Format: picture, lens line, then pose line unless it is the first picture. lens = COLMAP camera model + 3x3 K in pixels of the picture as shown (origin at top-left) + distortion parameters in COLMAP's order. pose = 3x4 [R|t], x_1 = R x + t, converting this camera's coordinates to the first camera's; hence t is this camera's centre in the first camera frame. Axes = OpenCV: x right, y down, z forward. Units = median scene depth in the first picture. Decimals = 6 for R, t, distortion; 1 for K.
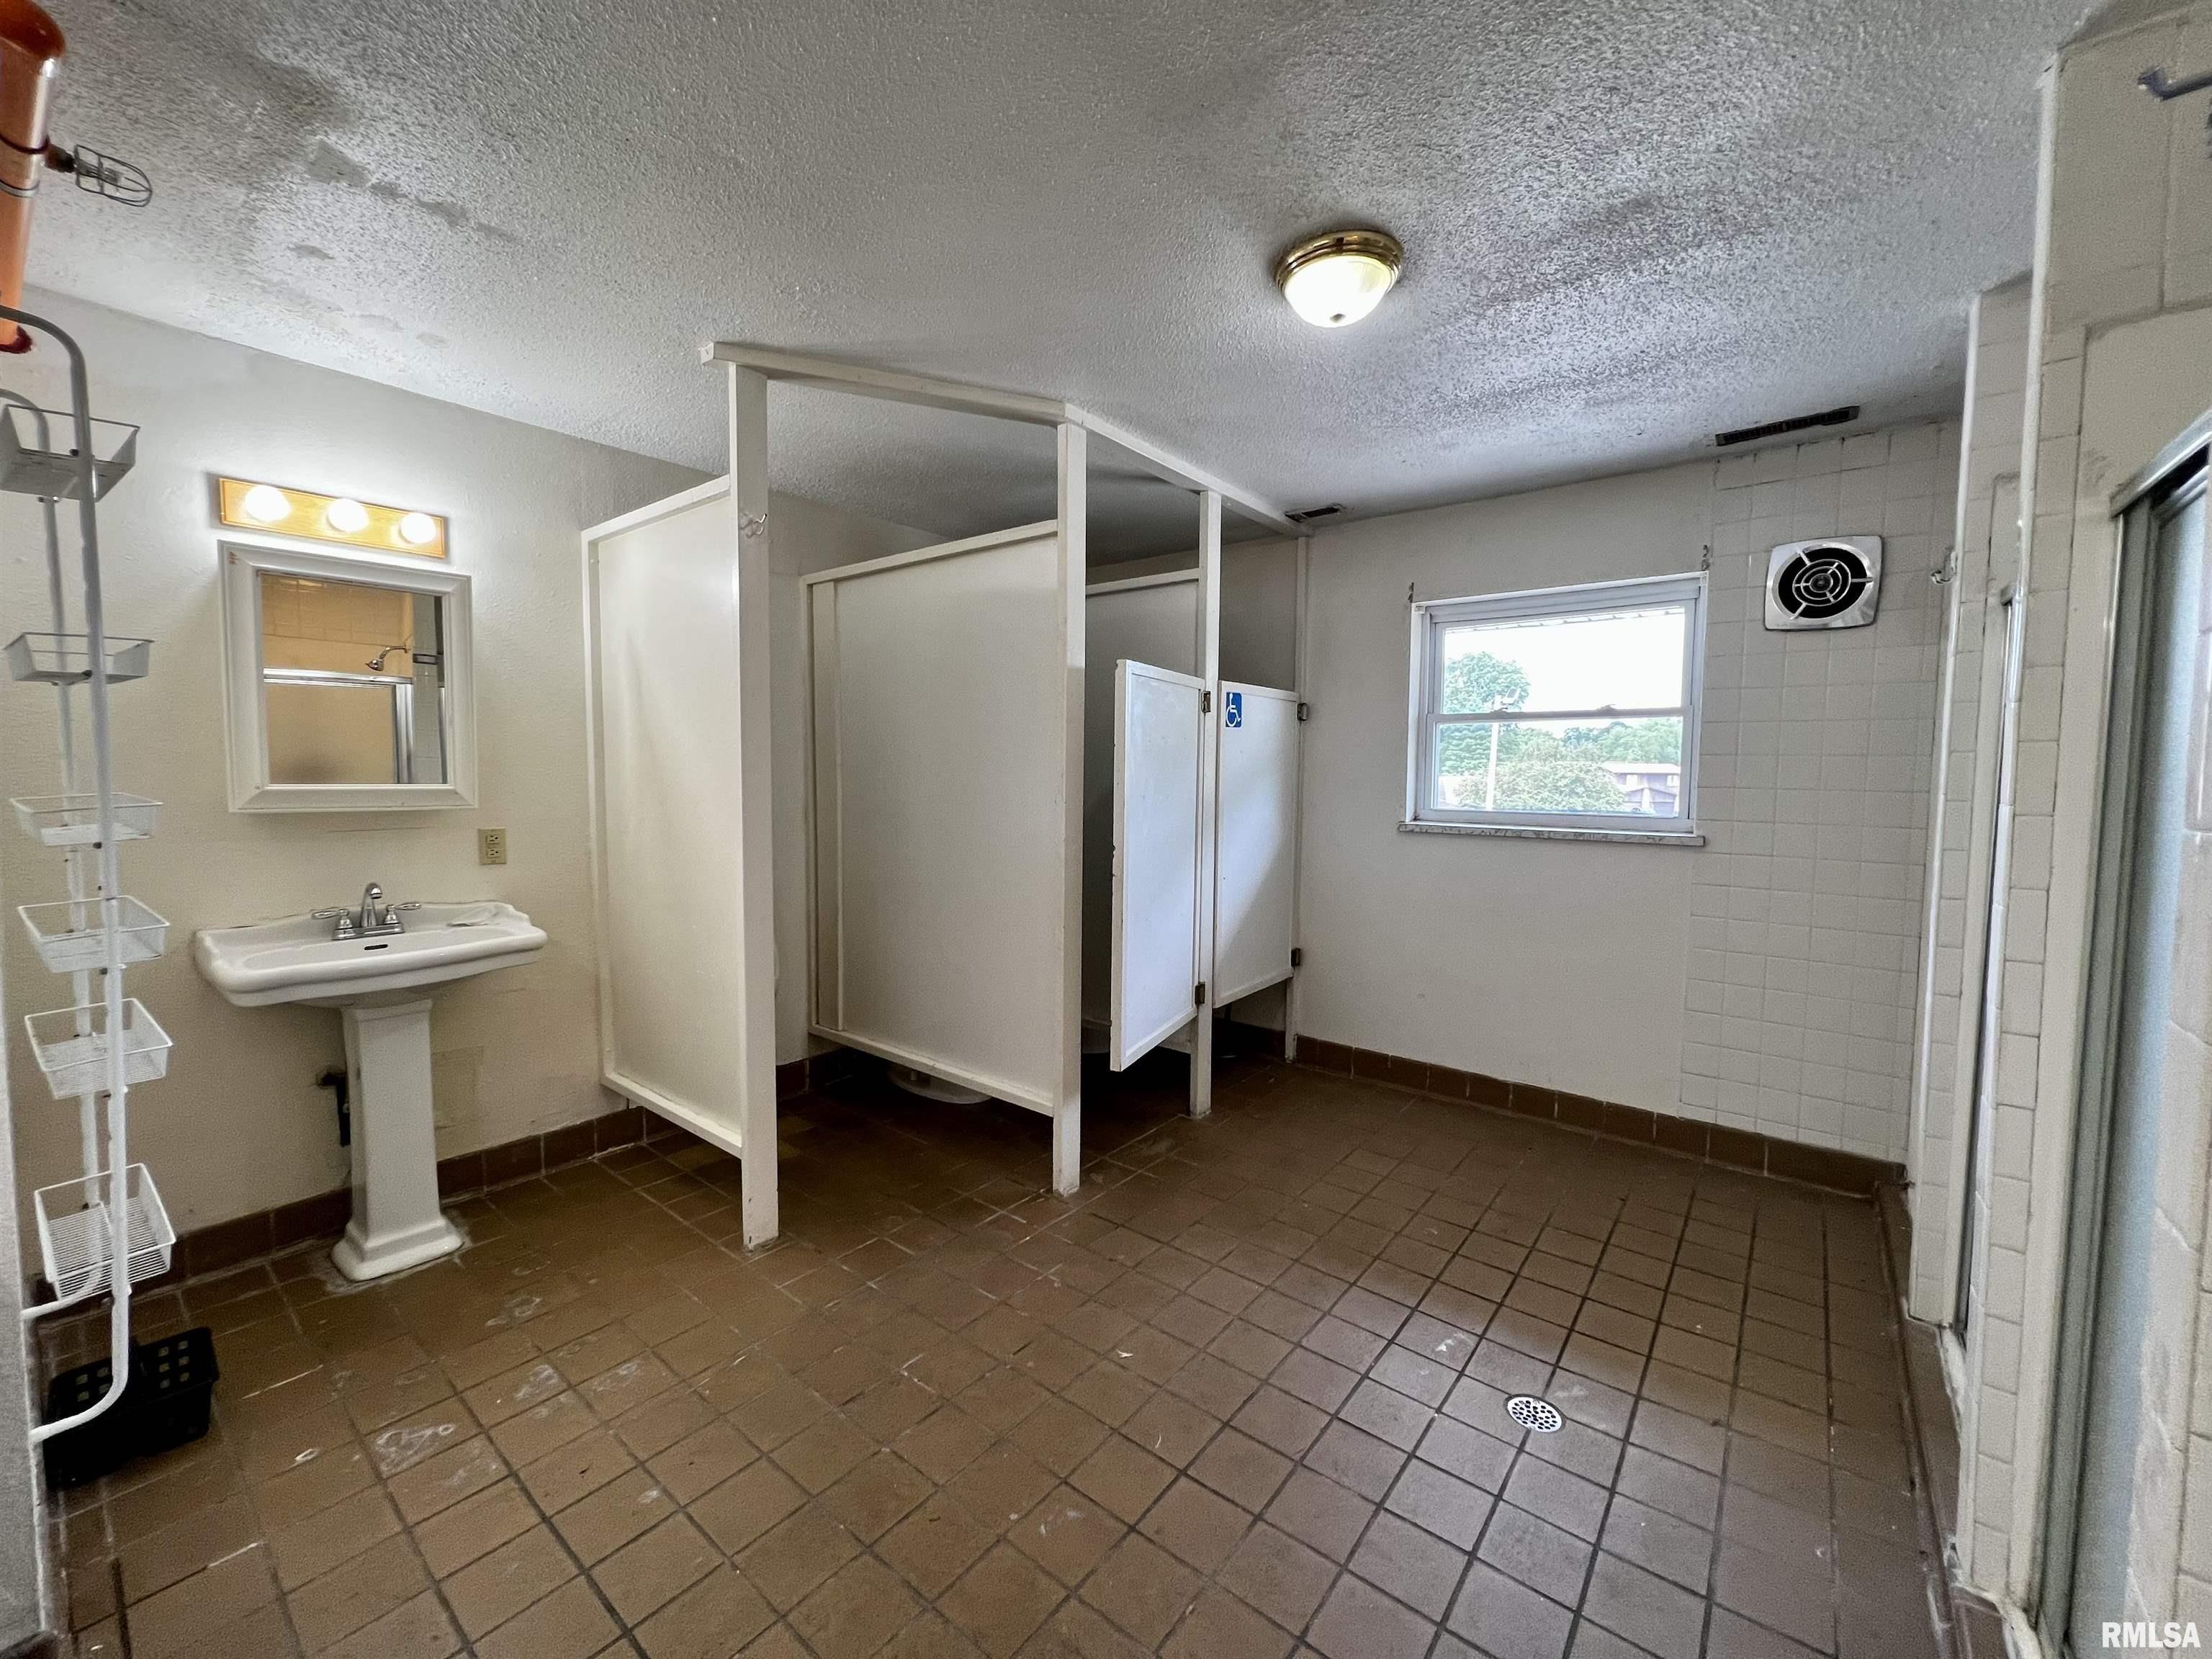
lens RADIAL K [[881.2, 0, 1106.0], [0, 881.2, 829.5], [0, 0, 1]] dist [-0.002985, 0.000000]
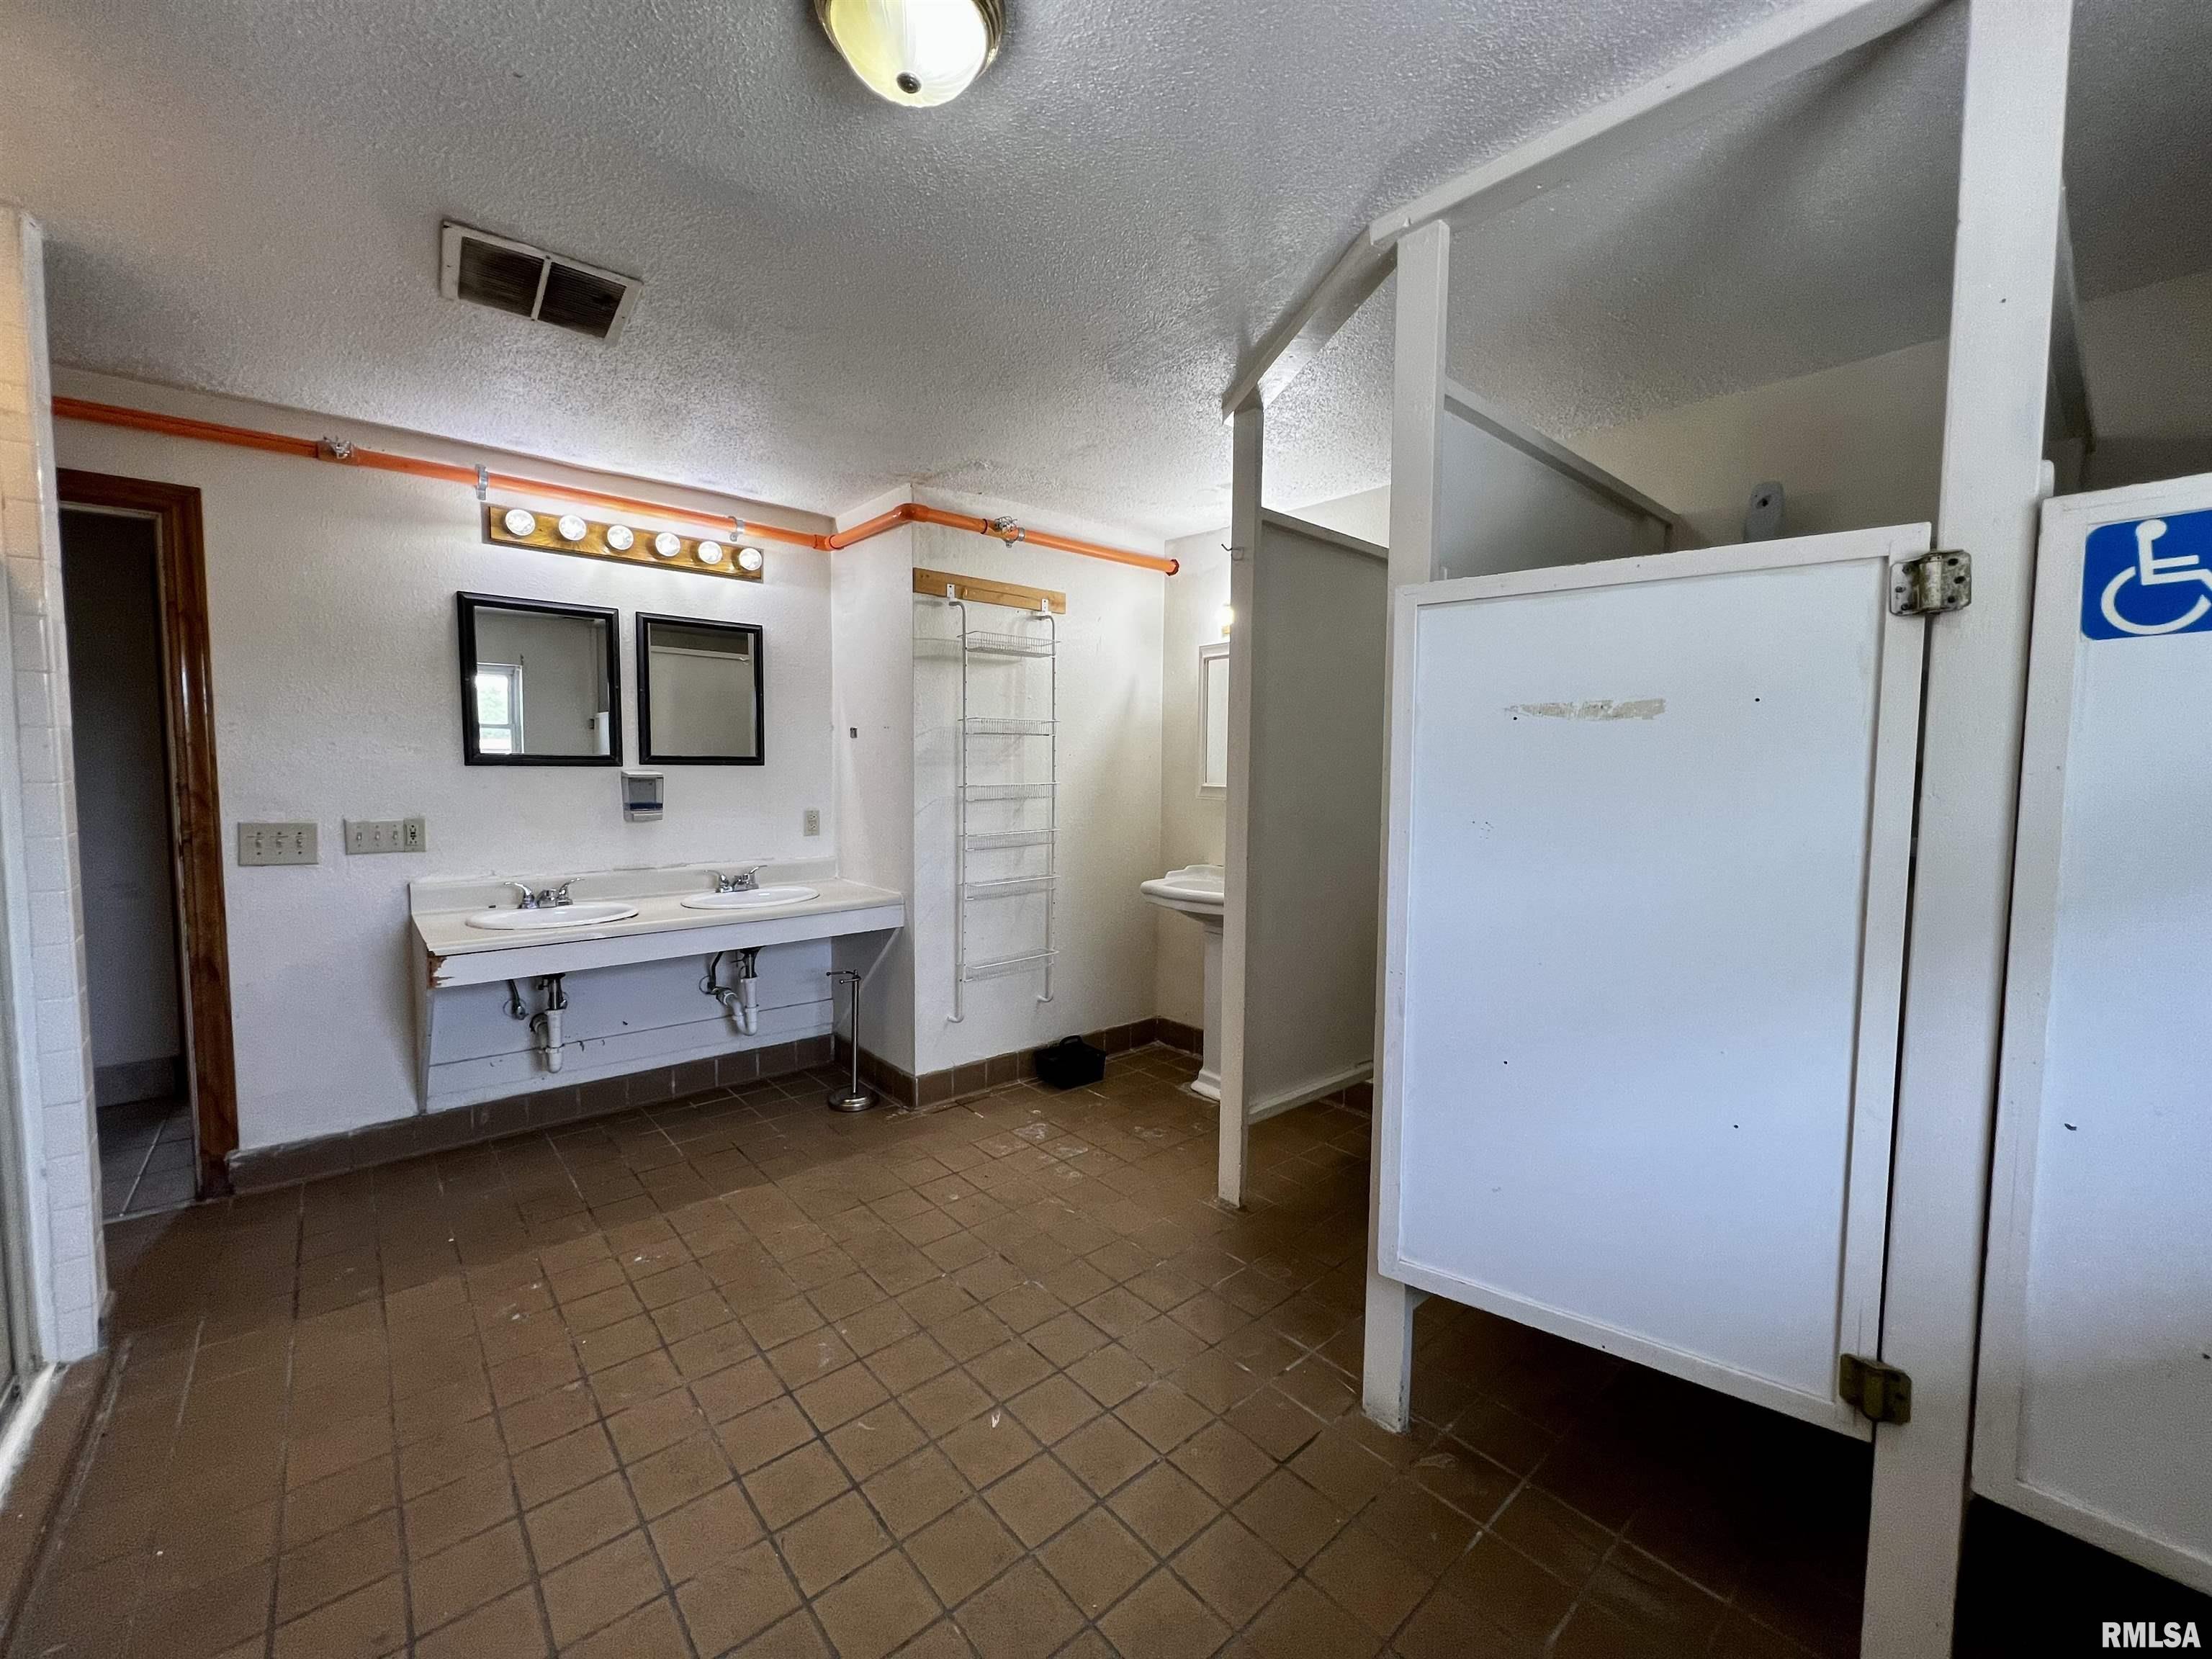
lens RADIAL K [[881.2, 0, 1106.0], [0, 881.2, 829.5], [0, 0, 1]] dist [-0.002985, 0.000000]
pose [[-0.180609, 0.053379, -0.982105, 0.585416], [-0.082346, 0.994200, 0.069180, -0.050060], [0.980102, 0.093367, -0.175166, 0.835701]]
